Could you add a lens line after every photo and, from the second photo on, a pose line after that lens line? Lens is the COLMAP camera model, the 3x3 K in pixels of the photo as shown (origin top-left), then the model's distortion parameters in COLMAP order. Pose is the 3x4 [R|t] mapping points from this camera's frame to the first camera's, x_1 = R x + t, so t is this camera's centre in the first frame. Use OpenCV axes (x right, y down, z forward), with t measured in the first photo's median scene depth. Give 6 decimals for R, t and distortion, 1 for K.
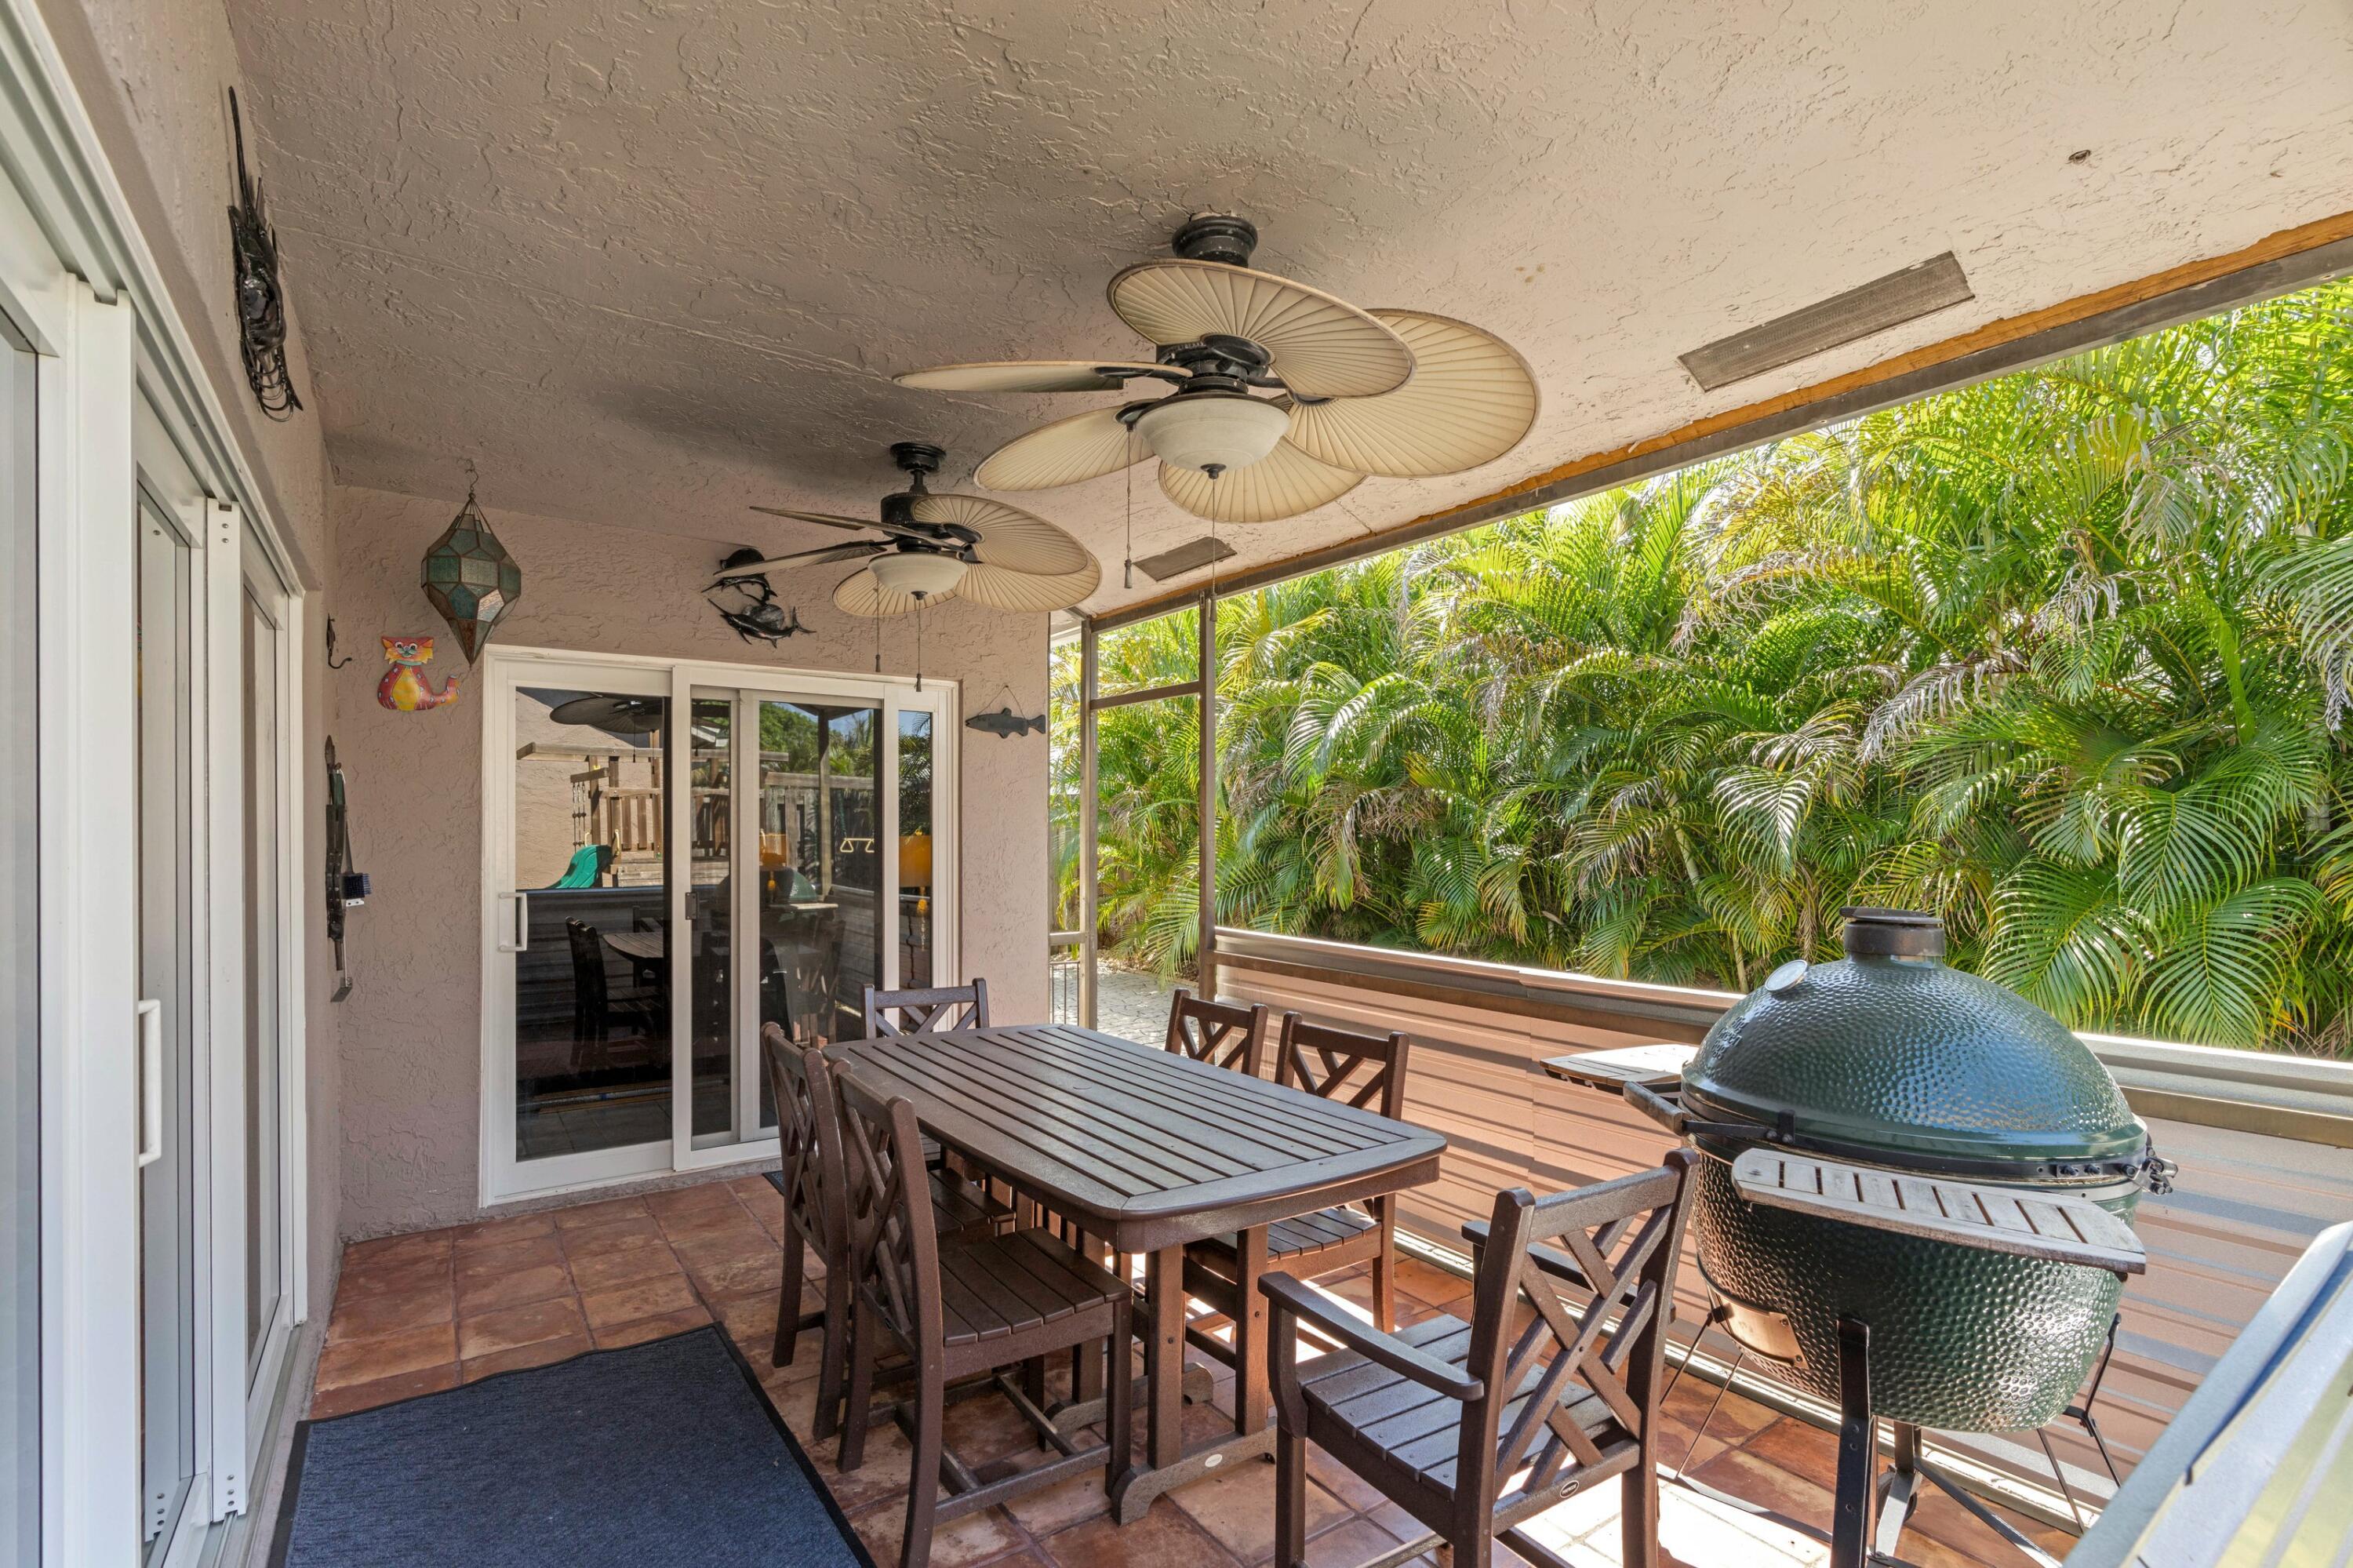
lens RADIAL K [[1073.2, 0, 1181.8], [0, 1073.2, 820.4], [0, 0, 1]] dist [-0.002289, 0.000090]
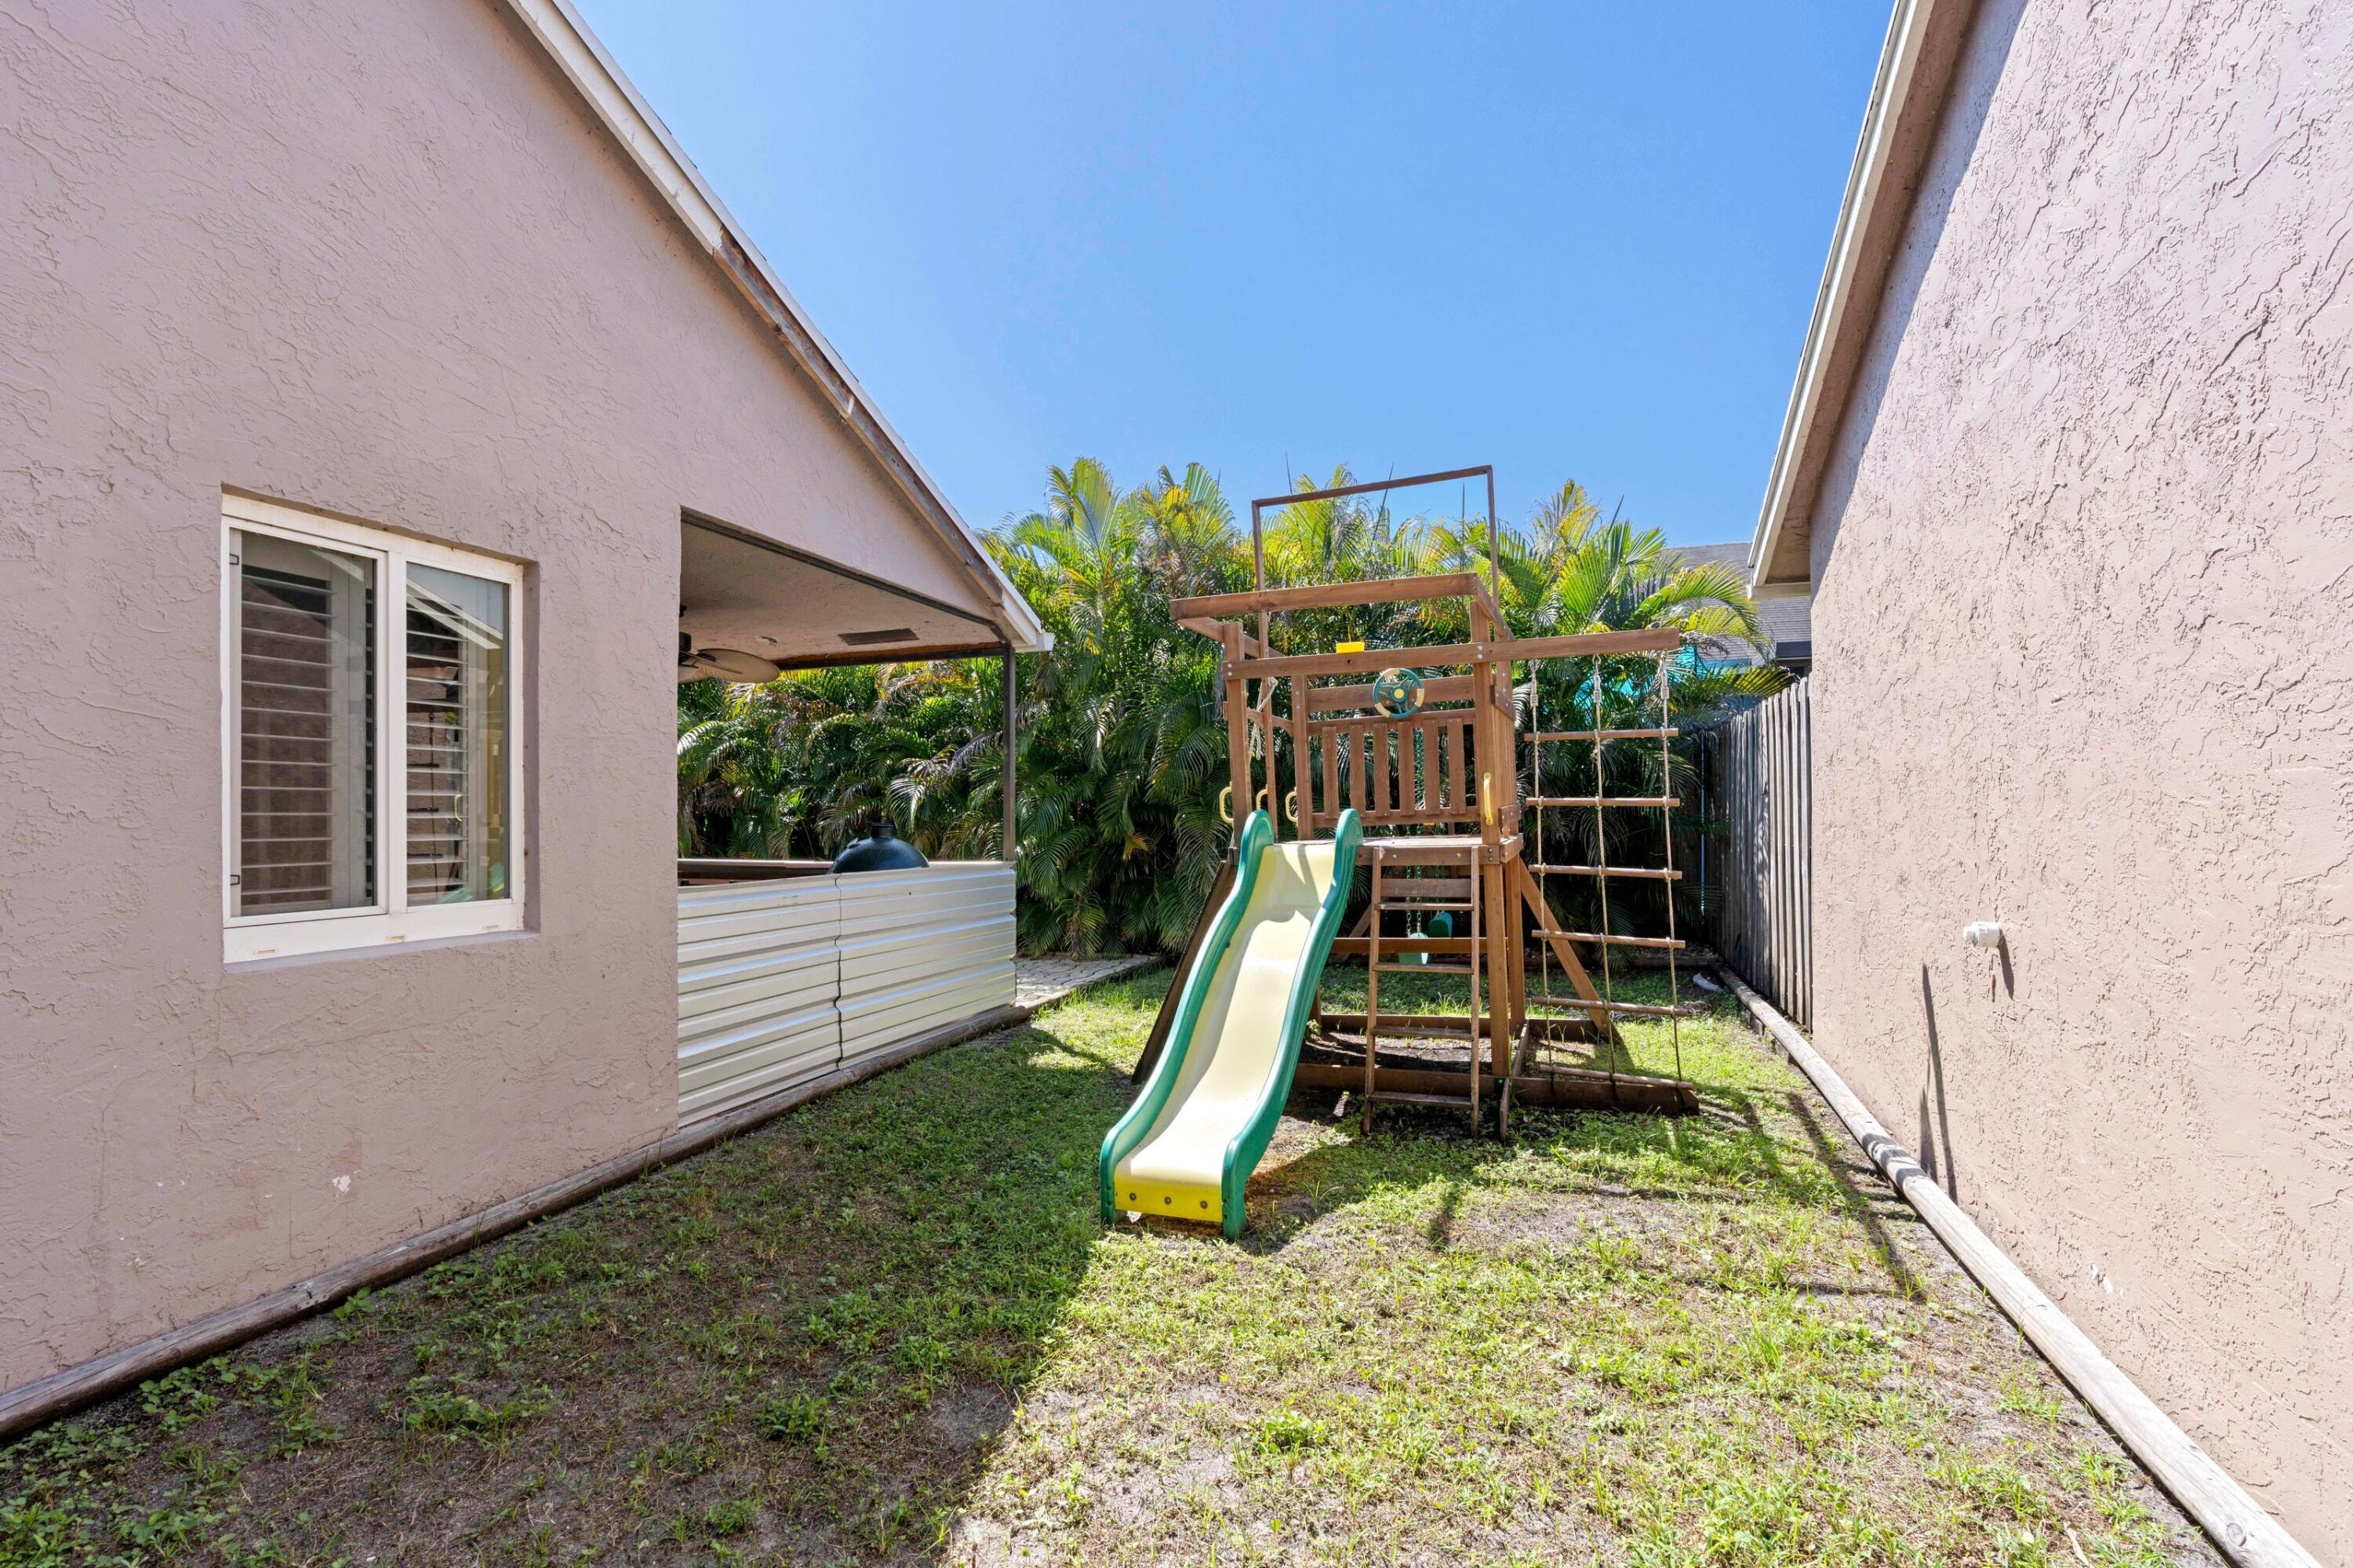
lens RADIAL K [[1073.2, 0, 1181.8], [0, 1073.2, 820.4], [0, 0, 1]] dist [-0.002289, 0.000090]
pose [[0.813523, -0.018878, 0.581227, -0.219400], [0.012557, 0.999810, 0.014898, 0.010837], [-0.581397, -0.004821, 0.813605, -0.899298]]
